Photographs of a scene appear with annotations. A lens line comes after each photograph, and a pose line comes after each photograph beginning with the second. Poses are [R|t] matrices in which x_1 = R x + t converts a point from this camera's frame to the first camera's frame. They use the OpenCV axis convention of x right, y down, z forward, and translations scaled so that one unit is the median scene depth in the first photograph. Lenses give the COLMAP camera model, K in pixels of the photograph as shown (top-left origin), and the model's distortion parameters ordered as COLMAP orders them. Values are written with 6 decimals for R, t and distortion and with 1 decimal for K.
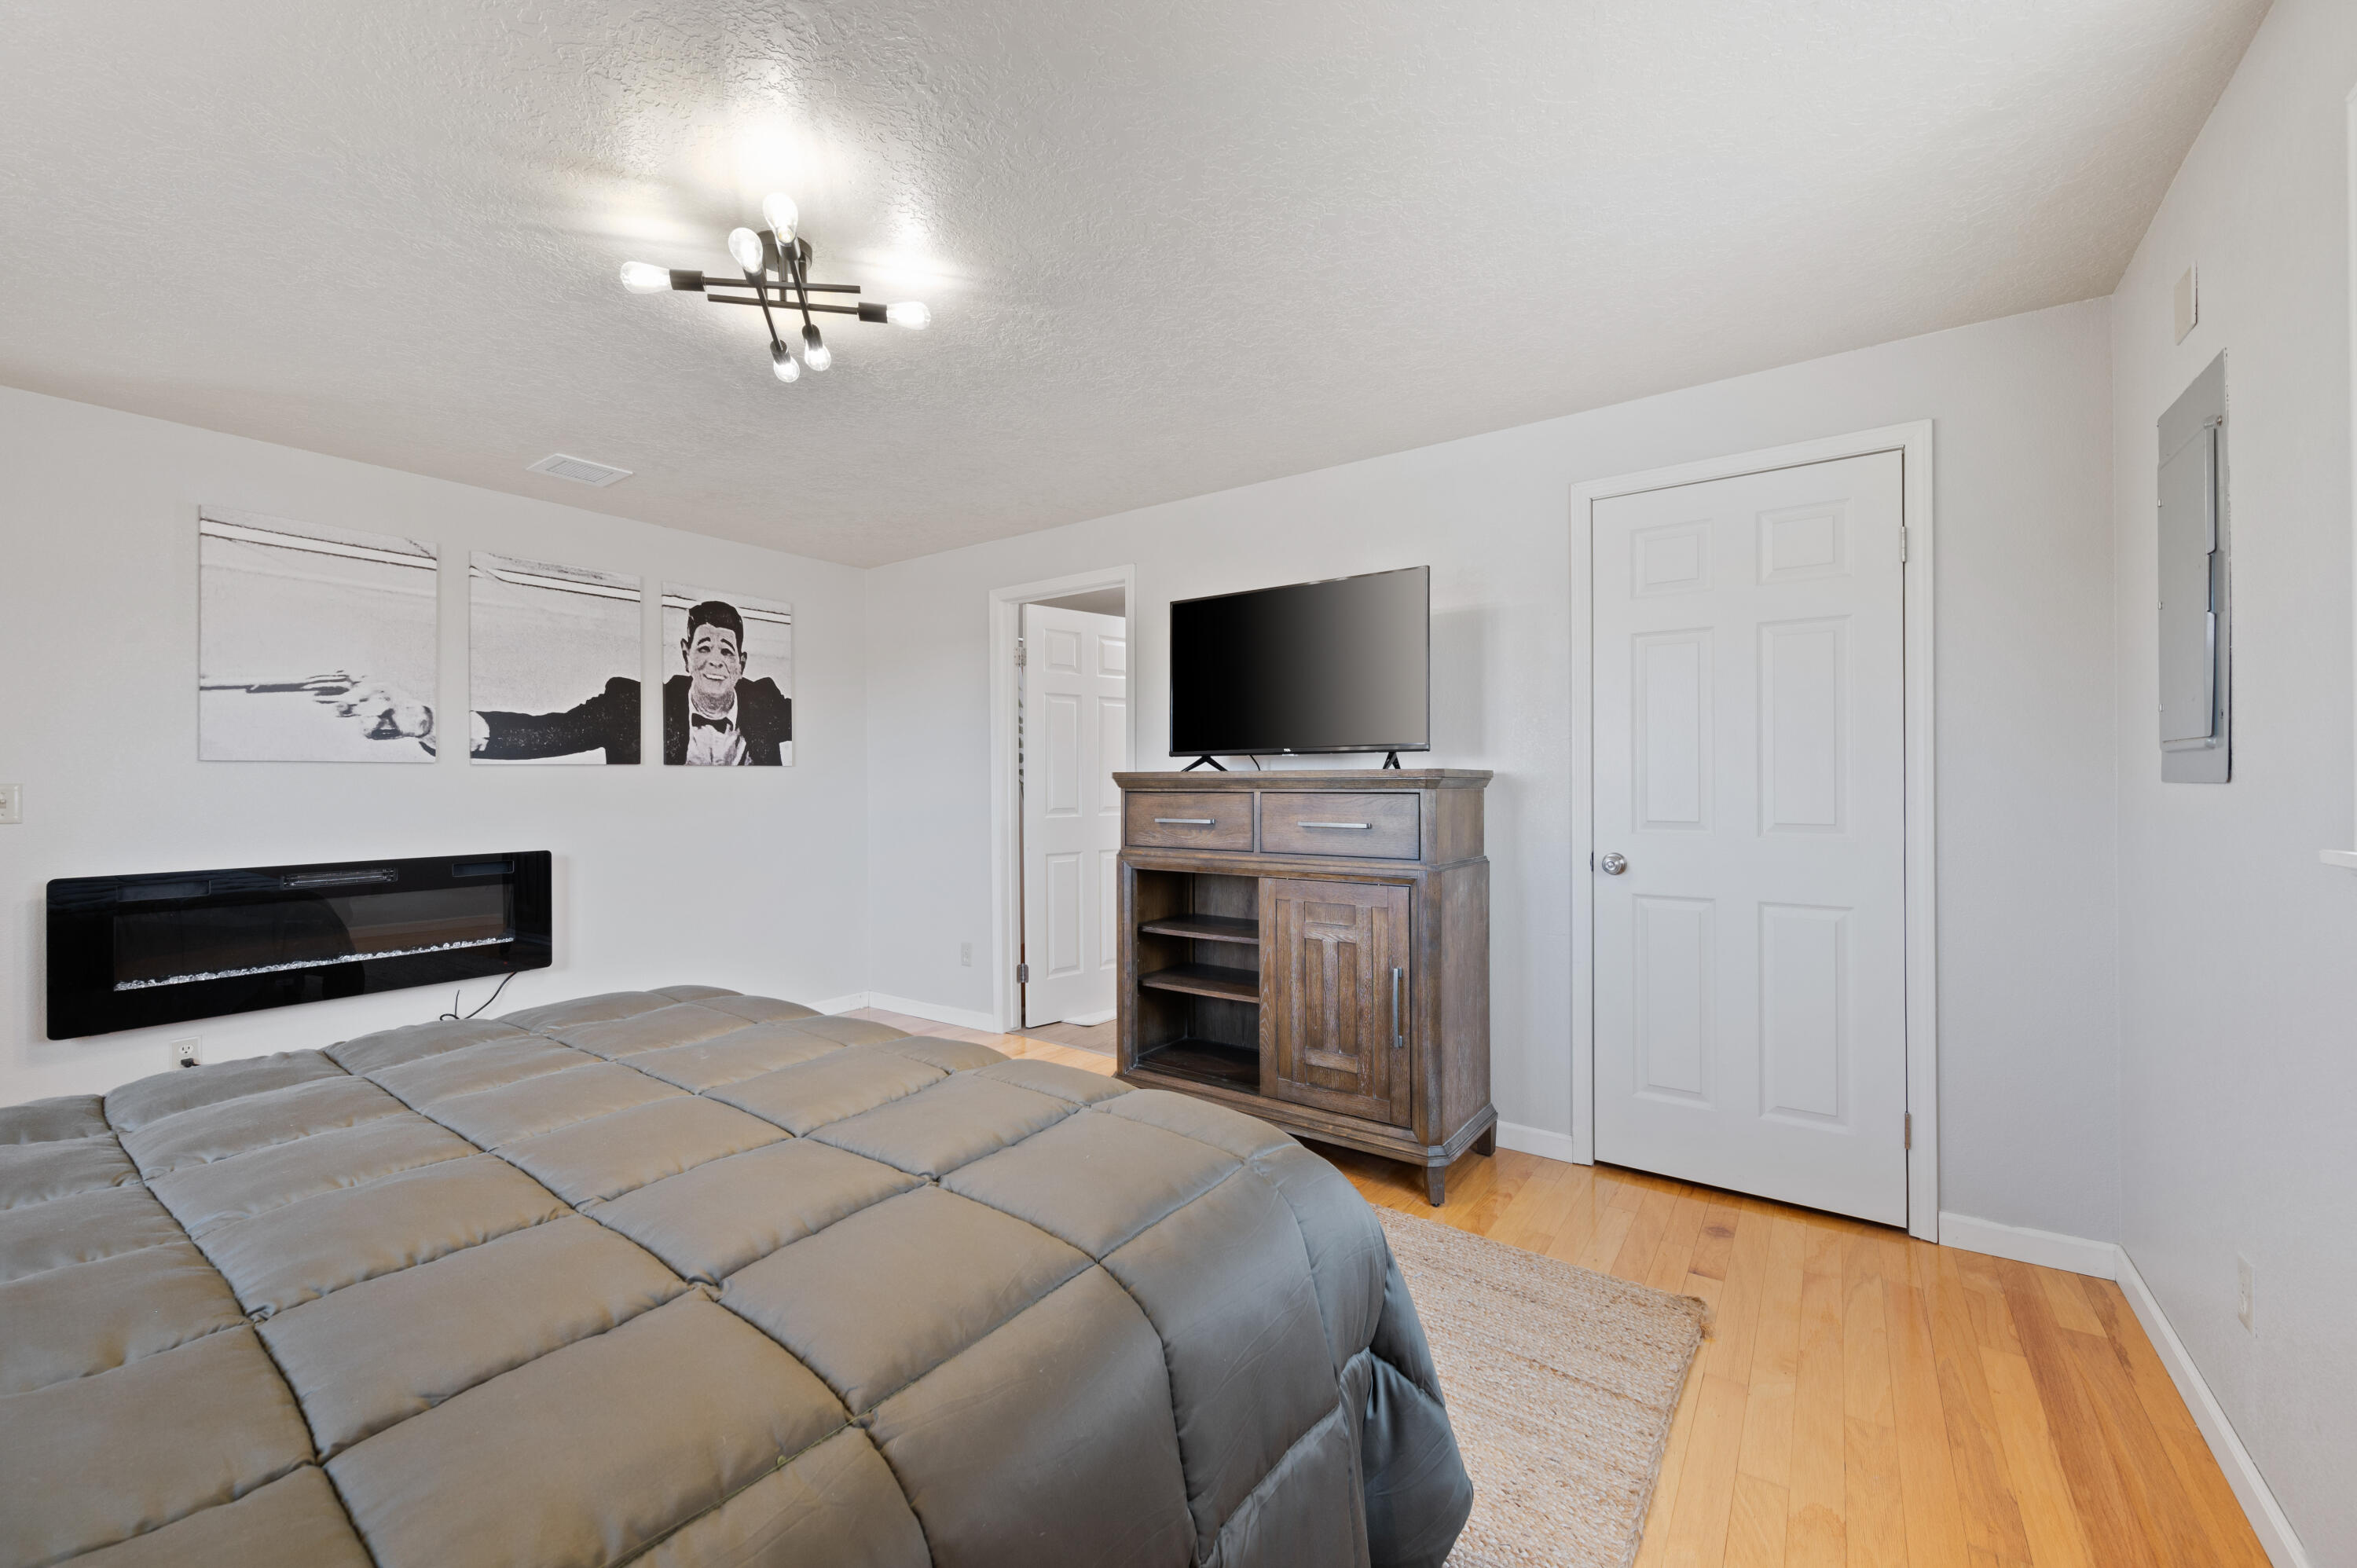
lens RADIAL K [[937.7, 0, 1175.0], [0, 937.7, 757.2], [0, 0, 1]] dist [-0.000085, -0.000231]
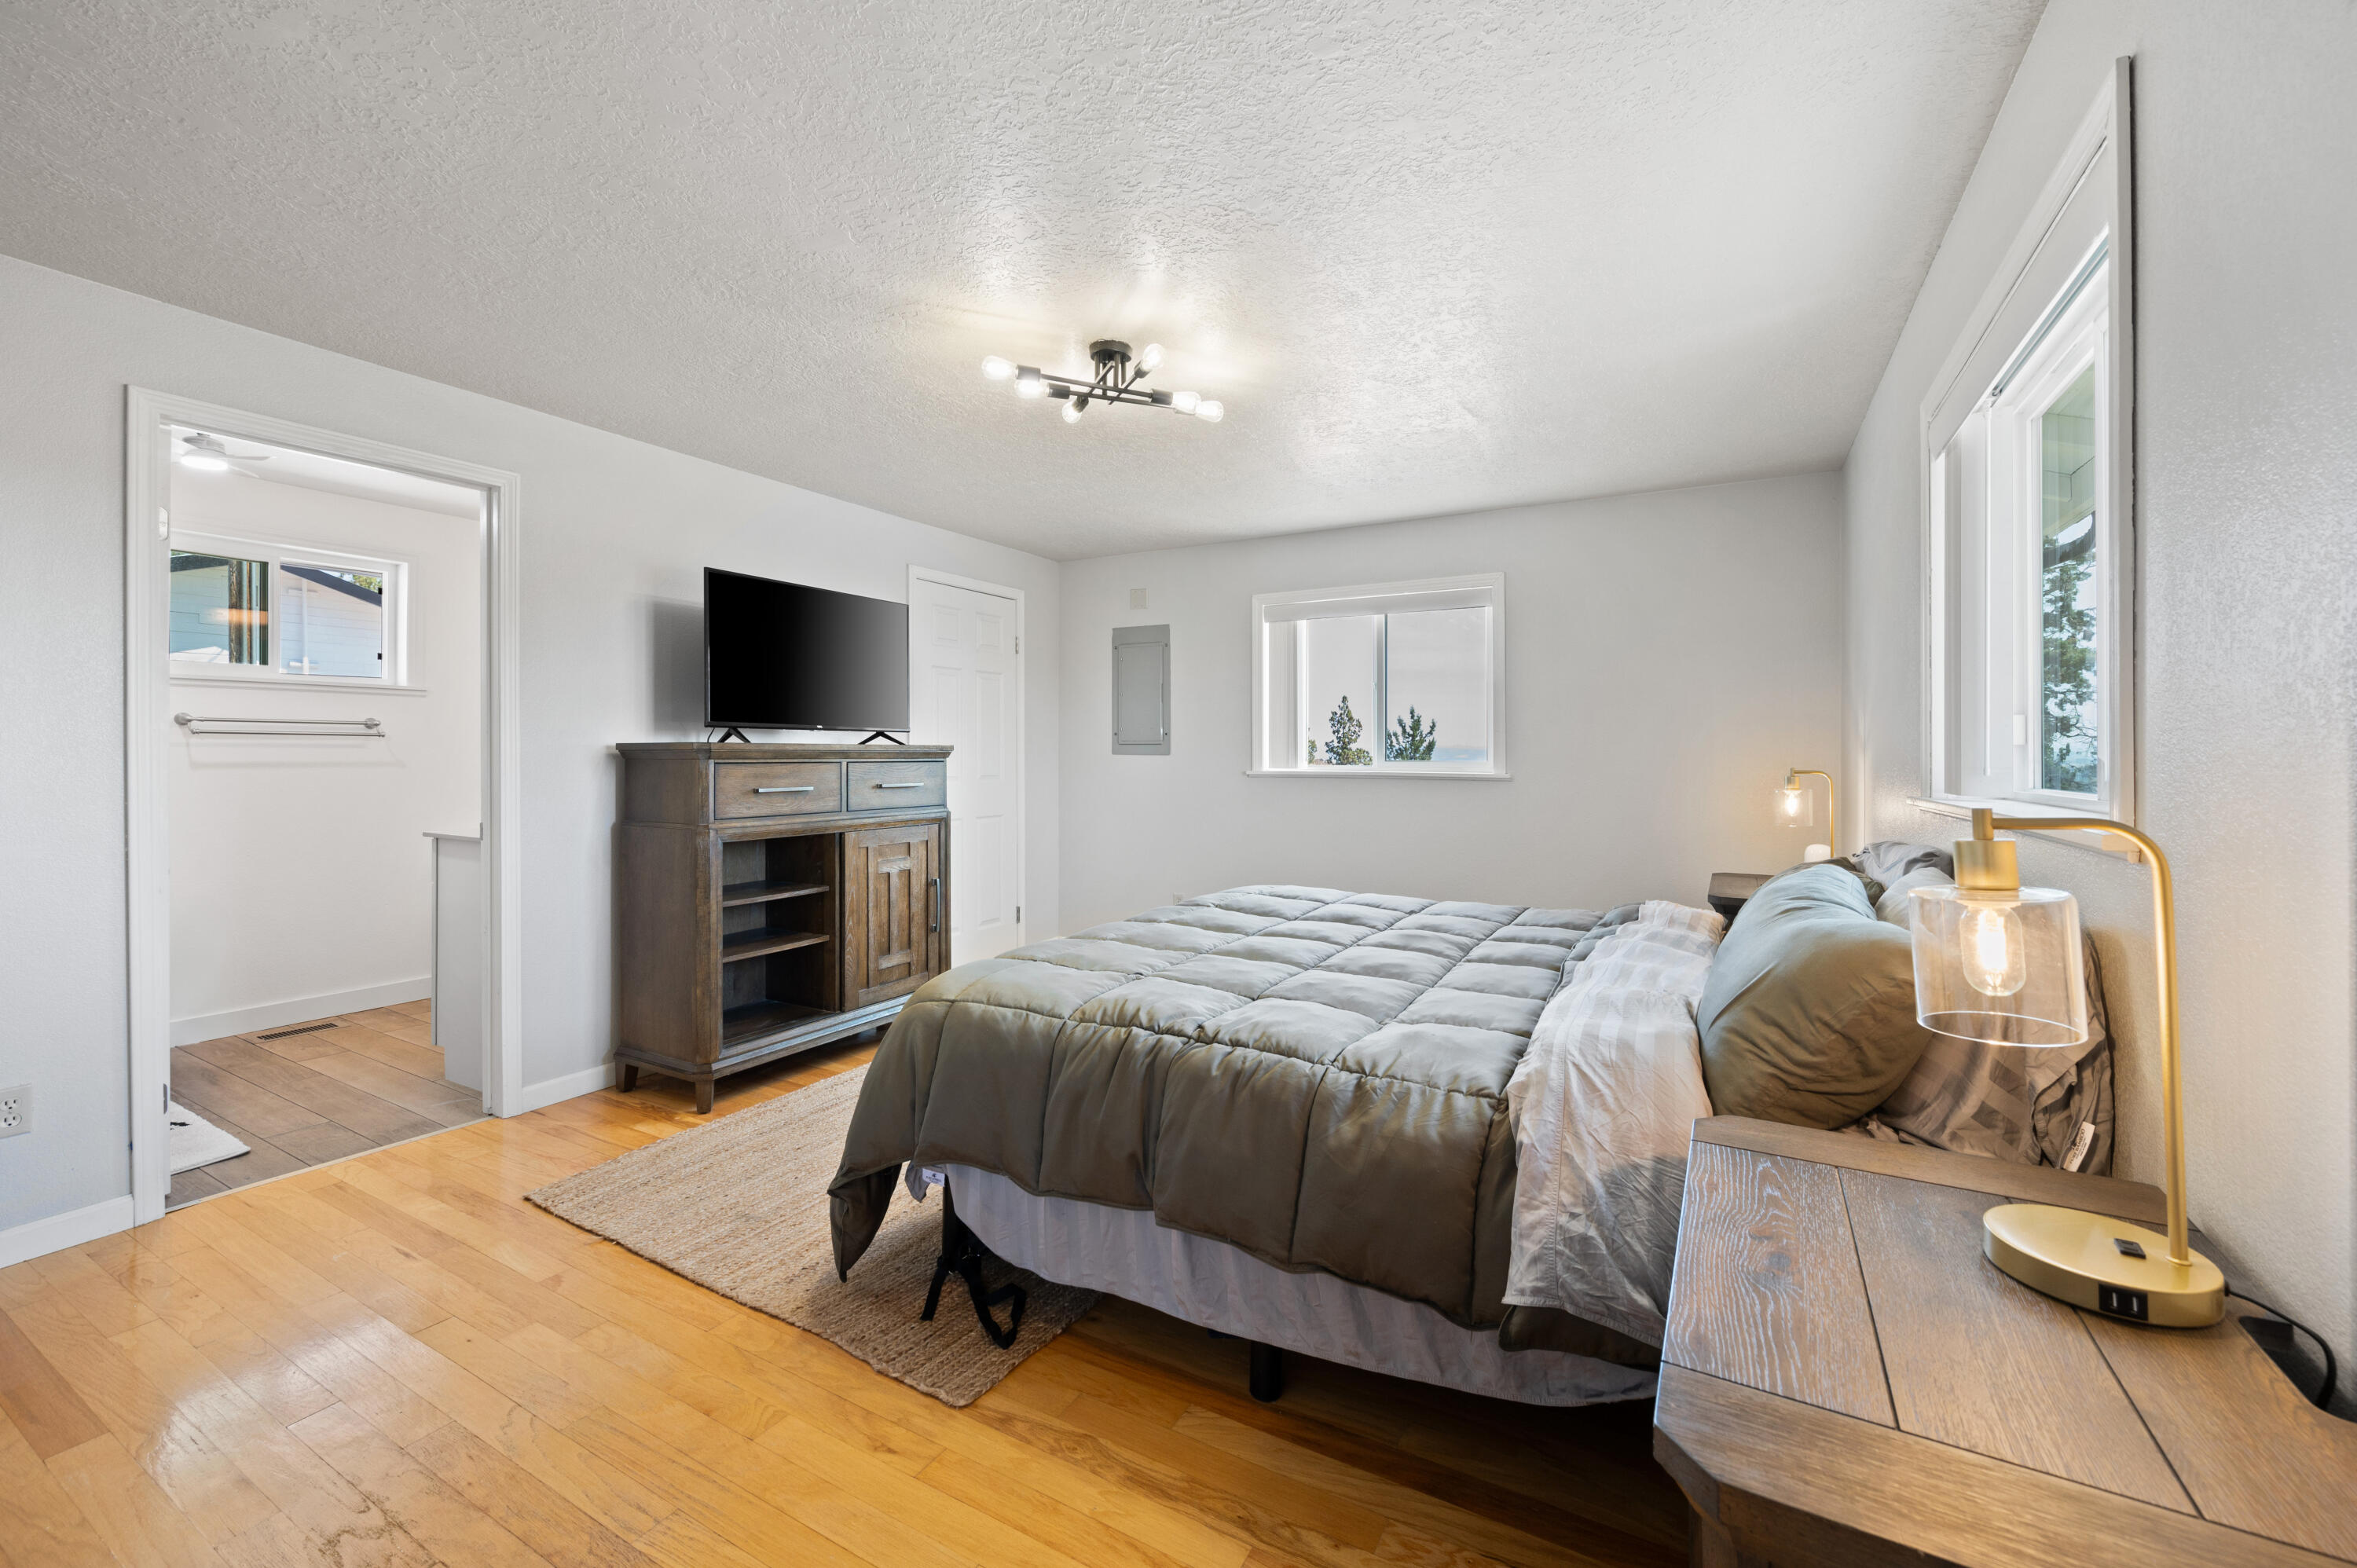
lens RADIAL K [[937.7, 0, 1175.0], [0, 937.7, 757.2], [0, 0, 1]] dist [-0.000085, -0.000231]
pose [[-0.094044, 0.000896, 0.995568, -1.200766], [-0.018939, 0.999817, -0.002689, 0.027644], [-0.995388, -0.019108, -0.094010, 0.721174]]
